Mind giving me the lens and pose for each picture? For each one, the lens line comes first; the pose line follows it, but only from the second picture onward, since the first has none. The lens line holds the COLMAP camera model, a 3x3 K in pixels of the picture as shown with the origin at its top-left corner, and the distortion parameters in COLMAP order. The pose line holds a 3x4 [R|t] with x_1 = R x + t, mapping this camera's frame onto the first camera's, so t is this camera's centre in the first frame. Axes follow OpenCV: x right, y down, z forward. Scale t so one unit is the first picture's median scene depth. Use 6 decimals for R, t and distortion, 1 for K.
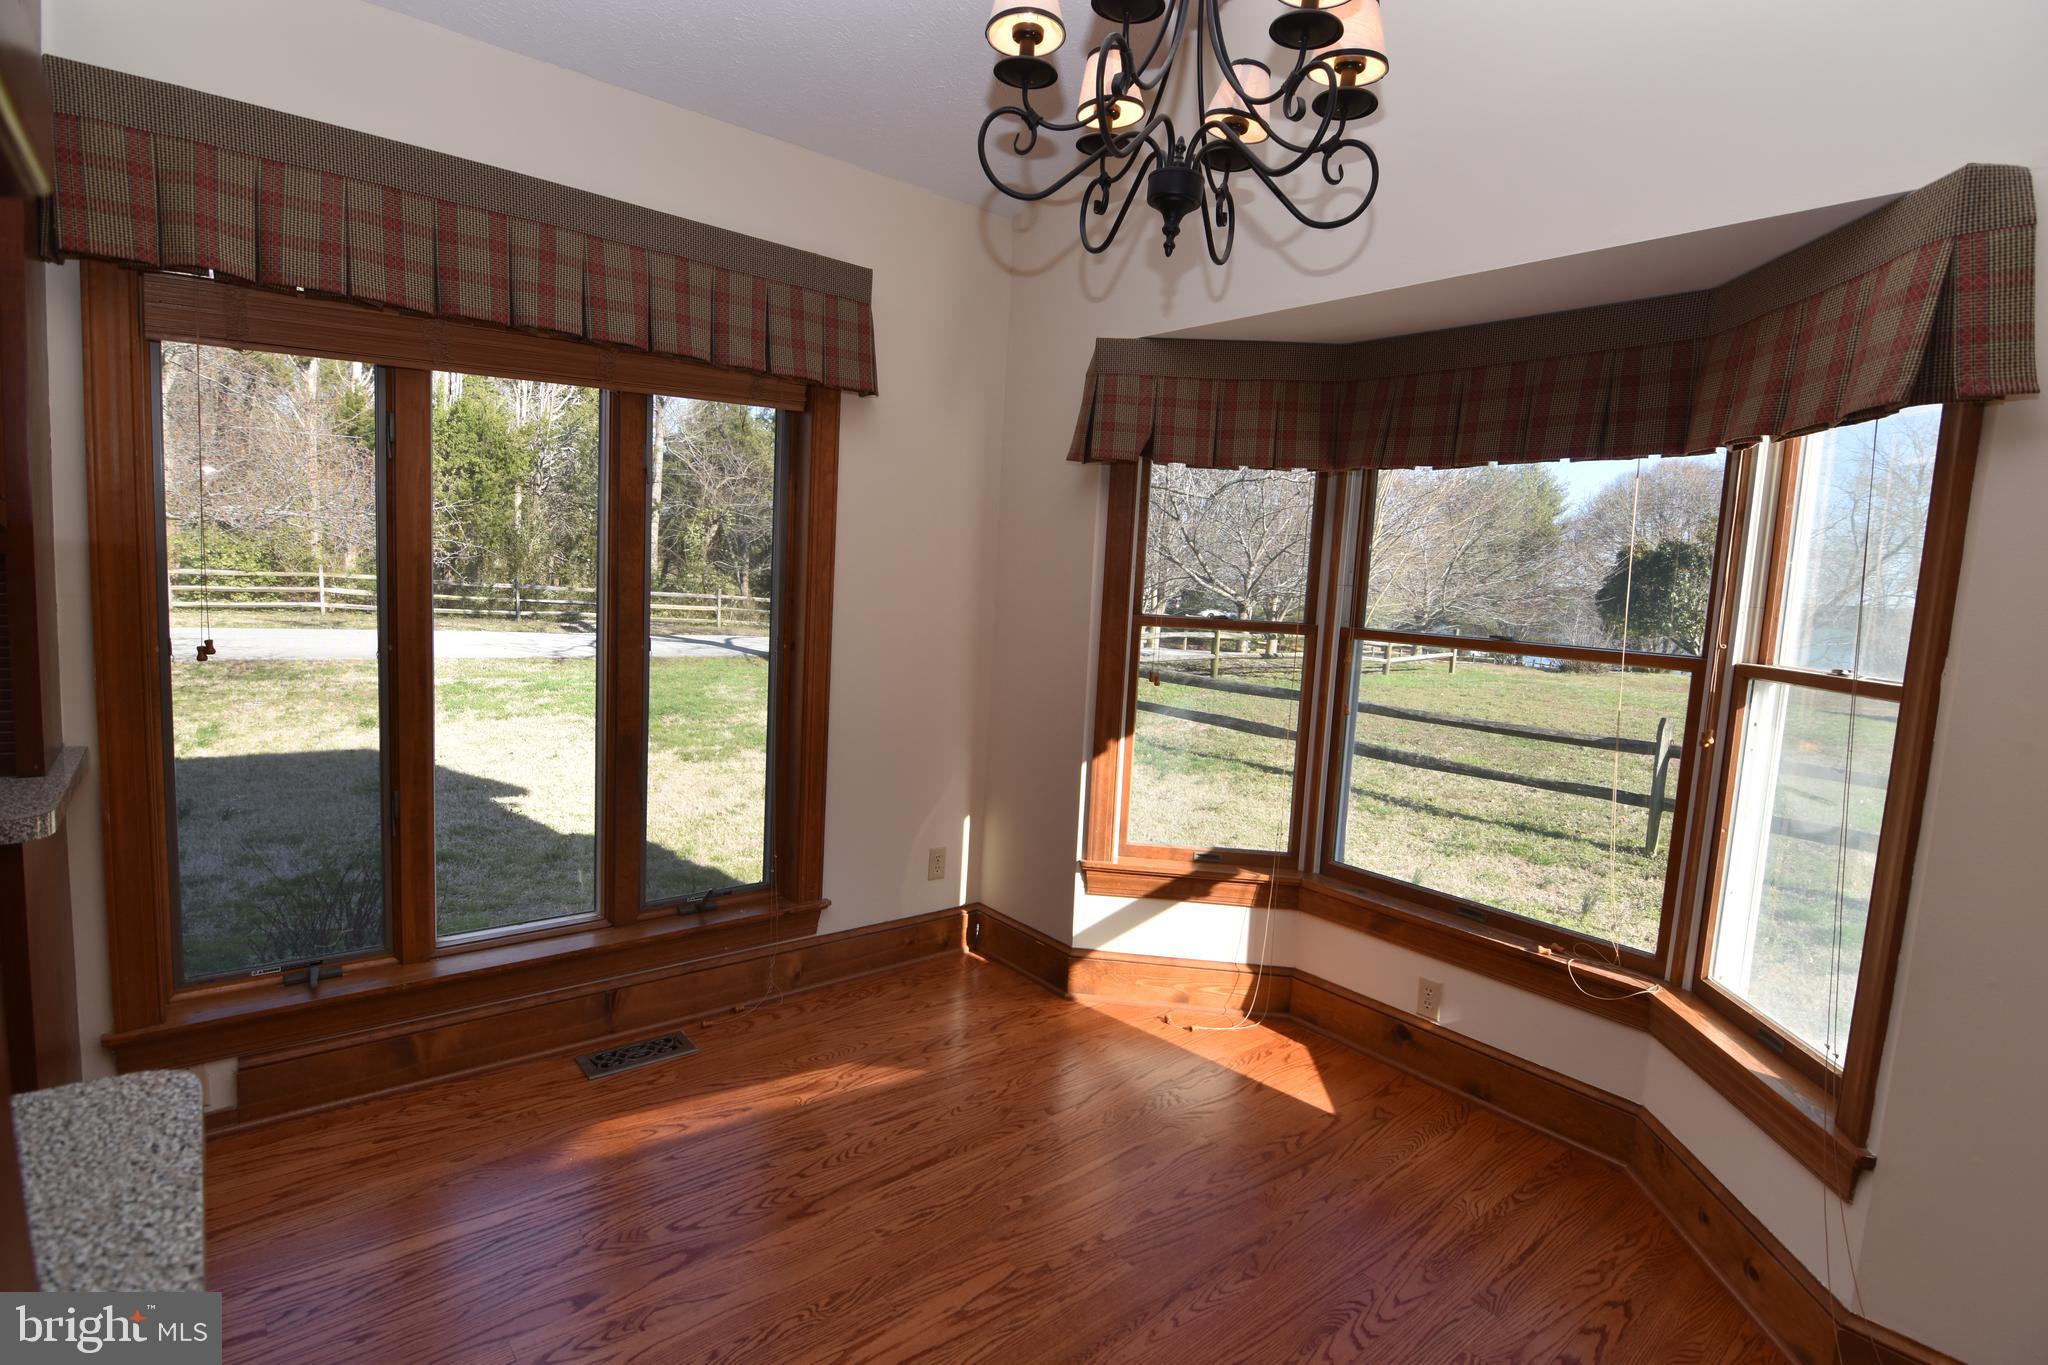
lens RADIAL K [[989.6, 0, 1035.9], [0, 989.6, 683.0], [0, 0, 1]] dist [-0.009386, -0.009794]
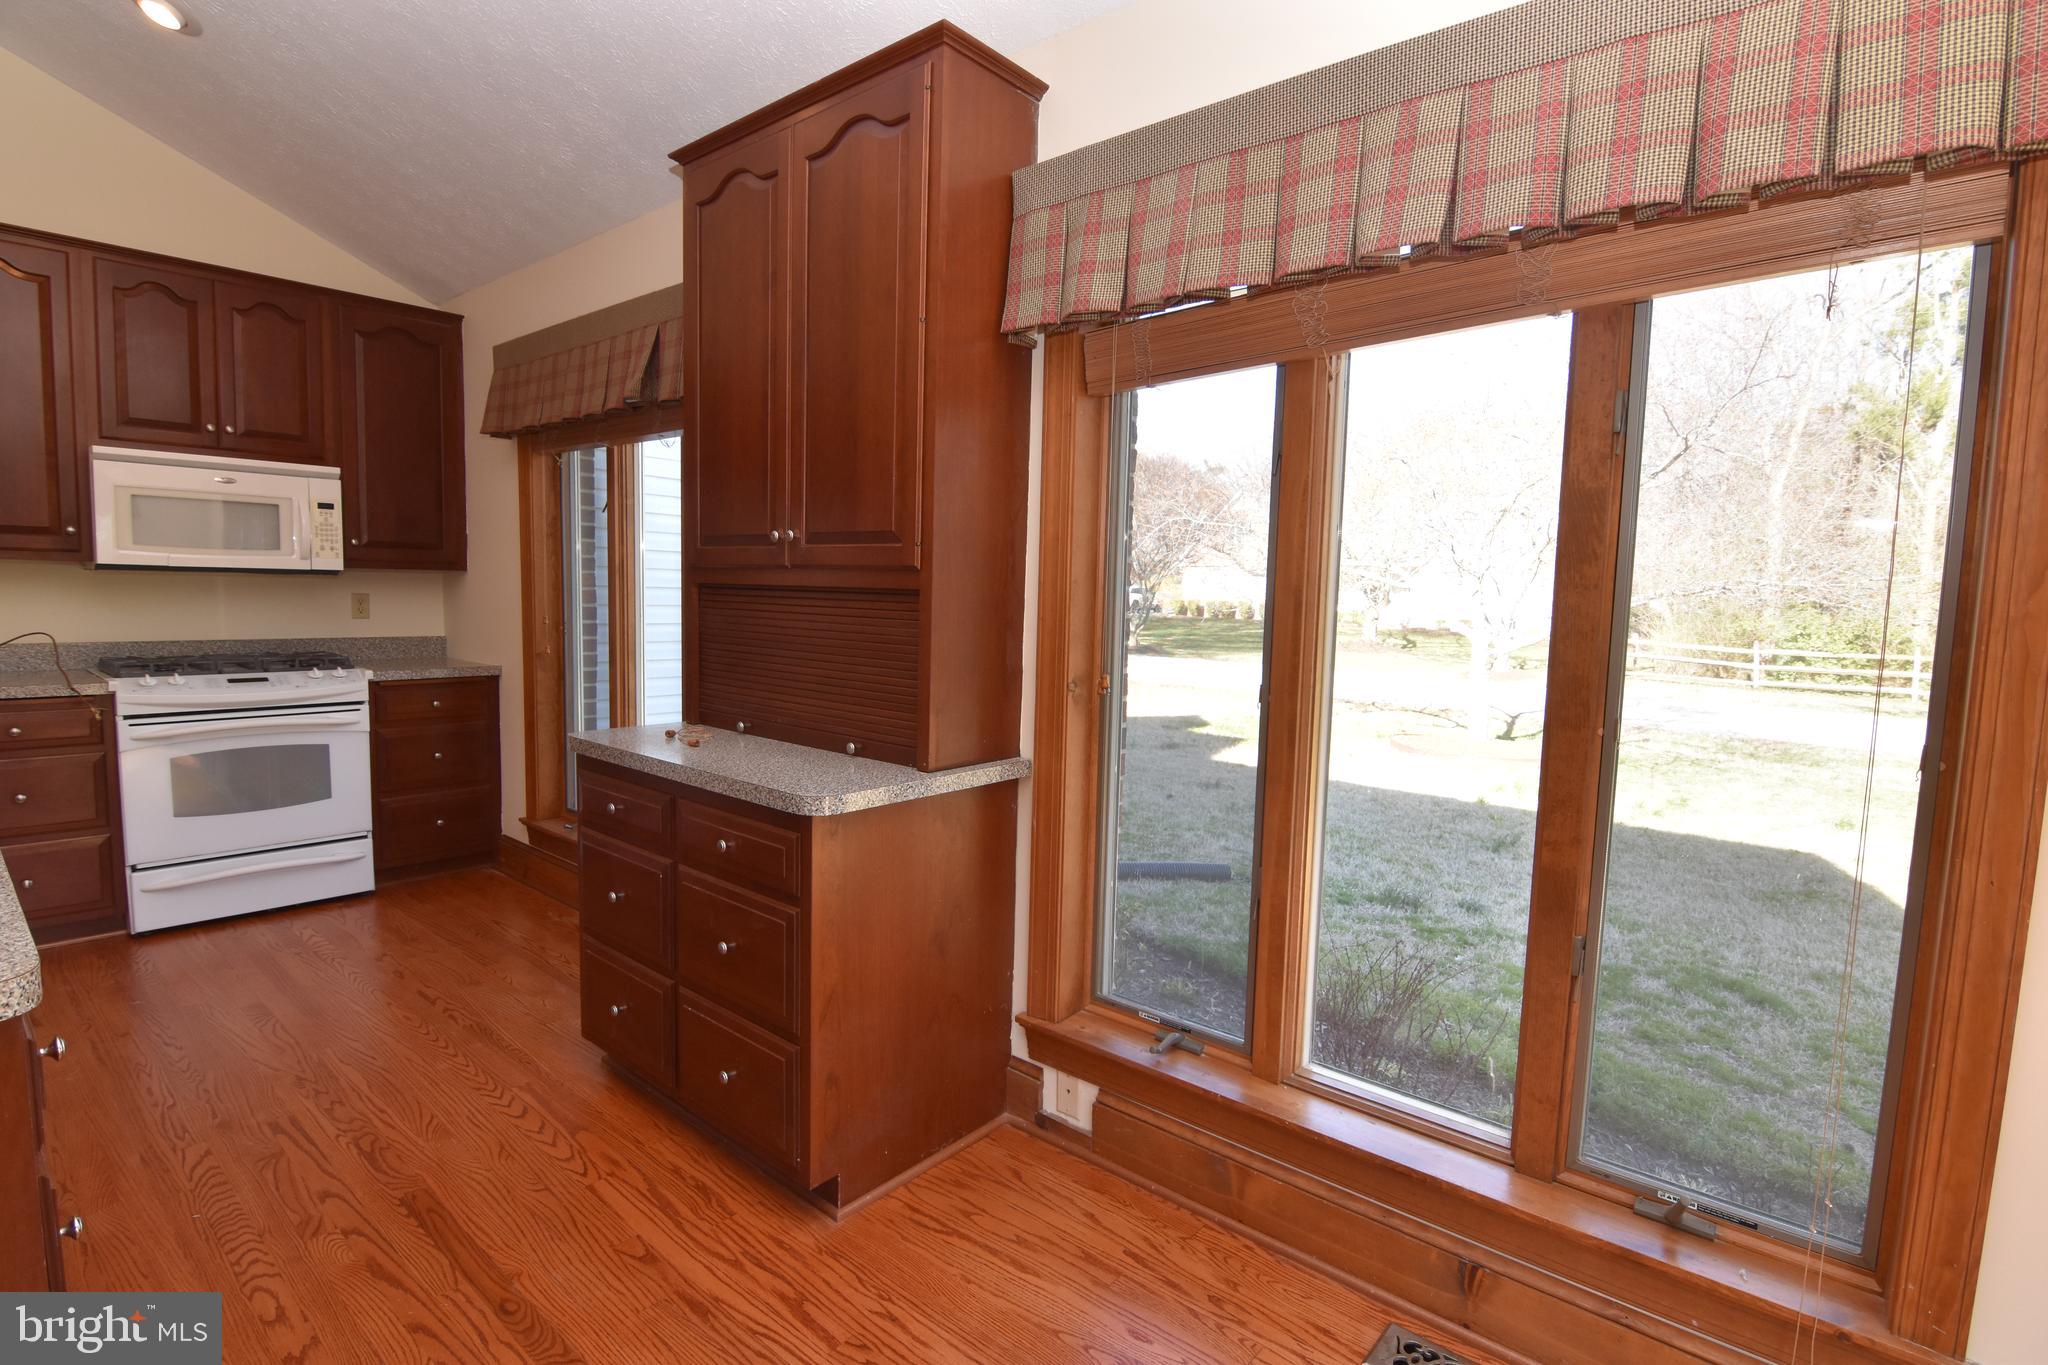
lens RADIAL K [[989.6, 0, 1035.9], [0, 989.6, 683.0], [0, 0, 1]] dist [-0.009386, -0.009794]
pose [[0.167618, 0.039103, -0.985076, 0.147559], [-0.124484, 0.992055, 0.018199, -0.039017], [0.977961, 0.119575, 0.171154, 0.650213]]
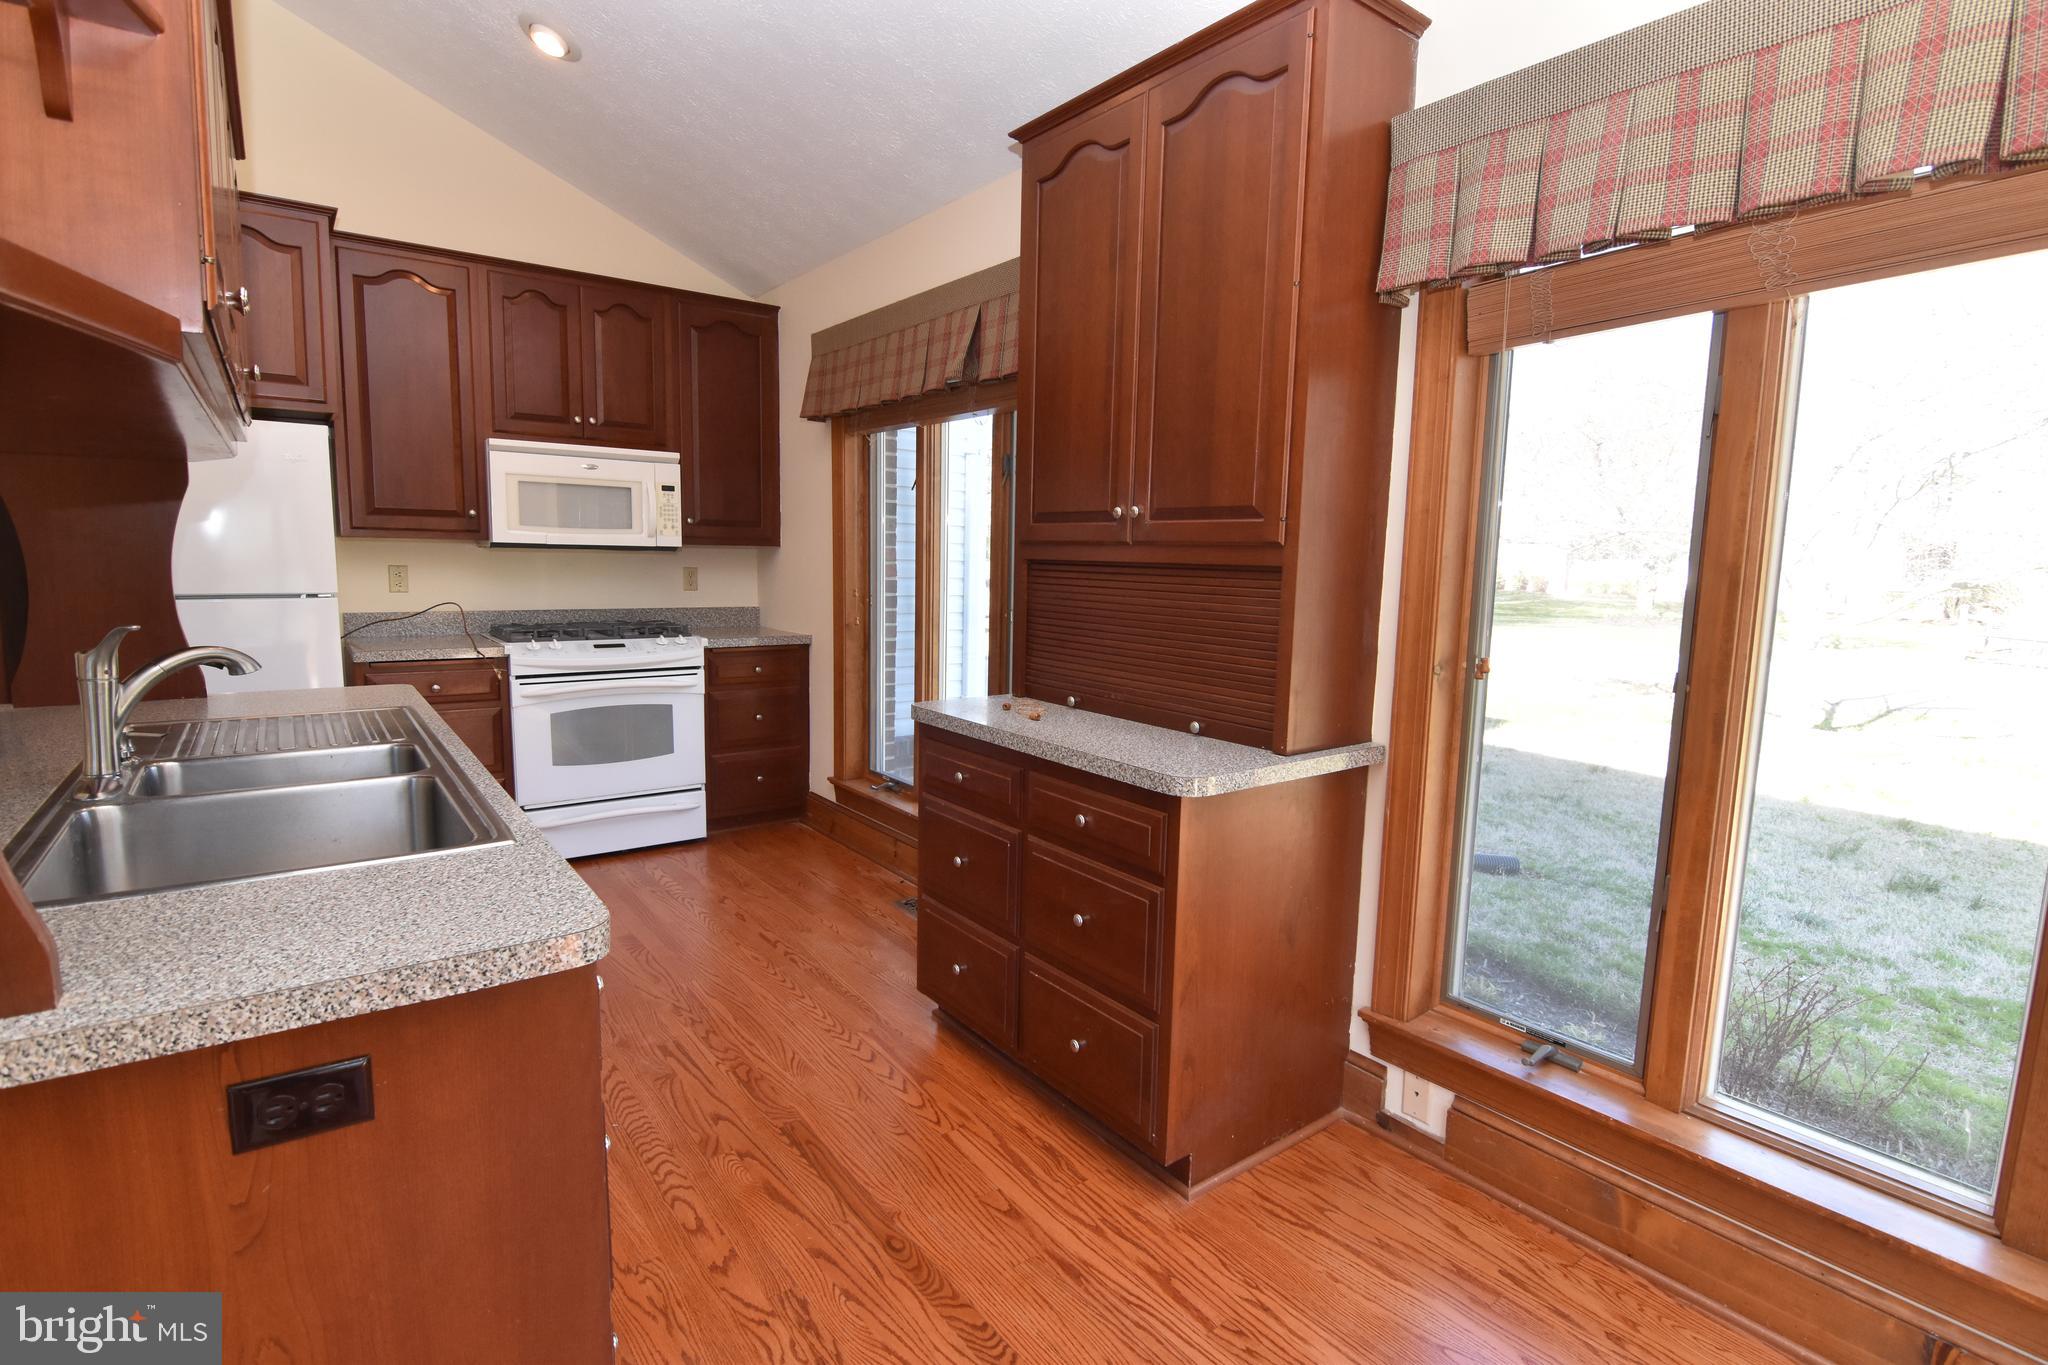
lens RADIAL K [[989.6, 0, 1035.9], [0, 989.6, 683.0], [0, 0, 1]] dist [-0.009386, -0.009794]
pose [[-0.050985, 0.070465, -0.996210, 0.123835], [-0.133497, 0.988075, 0.076722, -0.030643], [0.989737, 0.136902, -0.040970, 0.528562]]
